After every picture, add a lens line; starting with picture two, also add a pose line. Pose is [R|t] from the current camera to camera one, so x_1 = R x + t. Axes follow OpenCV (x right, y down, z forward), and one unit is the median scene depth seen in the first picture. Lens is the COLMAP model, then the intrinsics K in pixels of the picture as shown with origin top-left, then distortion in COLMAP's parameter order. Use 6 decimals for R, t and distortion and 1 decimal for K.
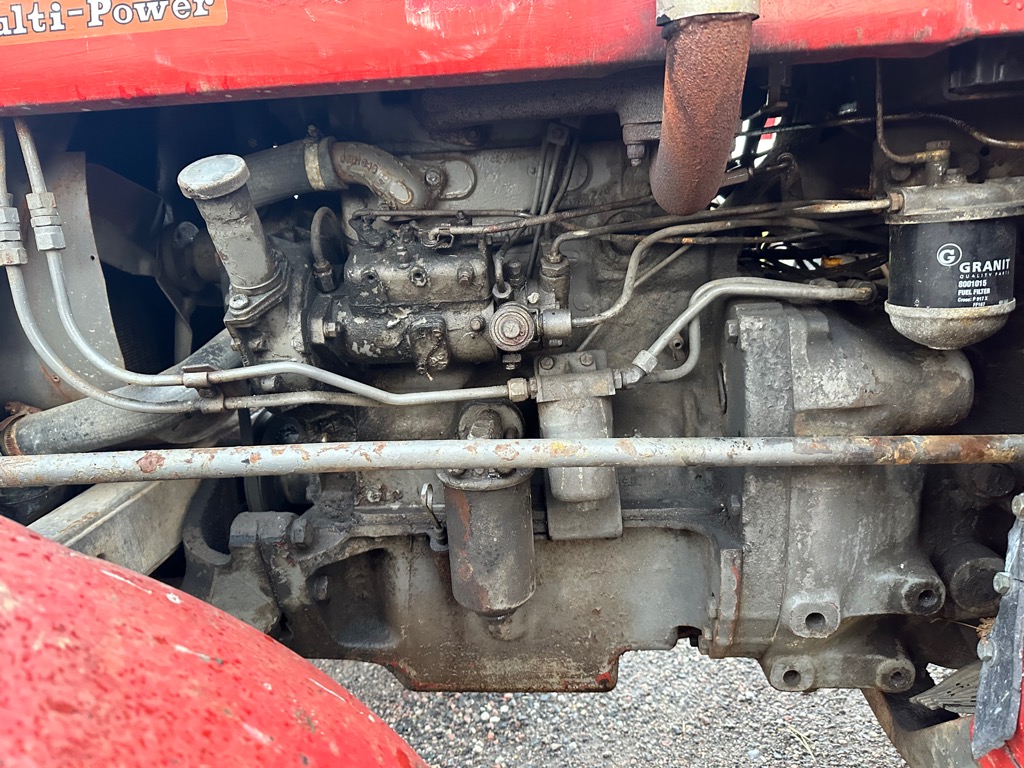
lens RADIAL K [[712.5, 0, 499.9], [0, 712.5, 381.0], [0, 0, 1]] dist [0.076818, -0.109500]
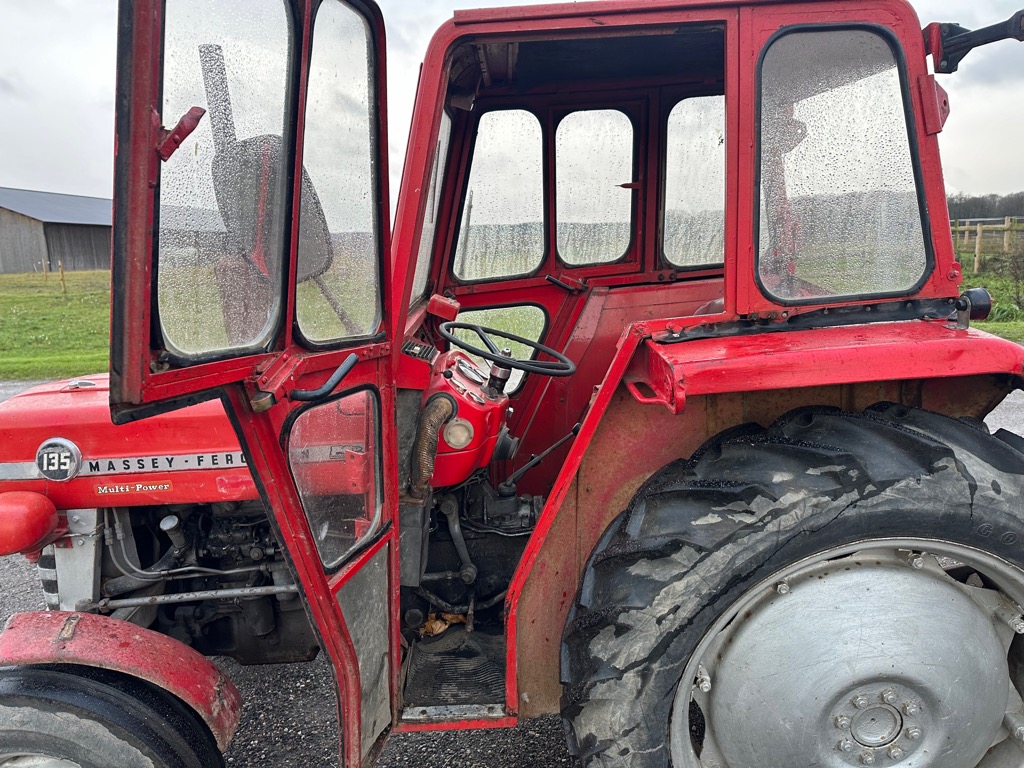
lens RADIAL K [[712.5, 0, 499.9], [0, 712.5, 381.0], [0, 0, 1]] dist [0.076818, -0.109500]
pose [[0.997180, -0.027491, 0.069824, 0.885663], [0.029402, 0.999217, -0.026484, -0.712695], [-0.069041, 0.028462, 0.997208, -2.367129]]
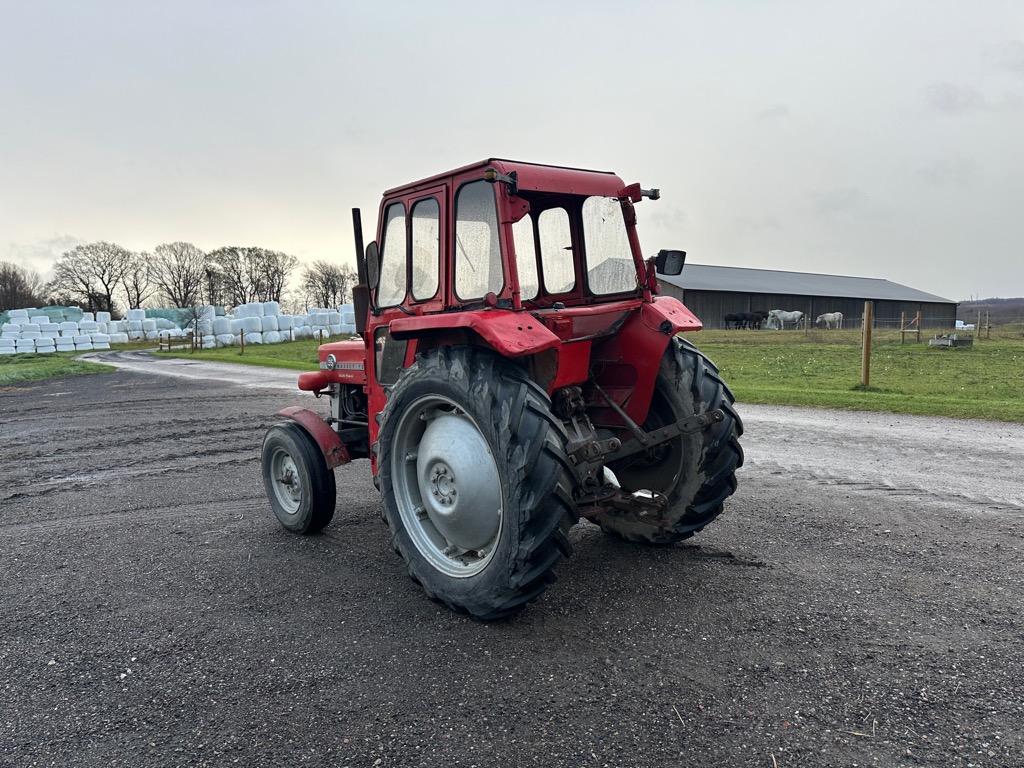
lens RADIAL K [[712.5, 0, 499.9], [0, 712.5, 381.0], [0, 0, 1]] dist [0.076818, -0.109500]
pose [[0.720139, 0.068683, -0.690422, 5.988650], [-0.152769, 0.986364, -0.061222, -0.124114], [0.676802, 0.149564, 0.720811, -3.644386]]
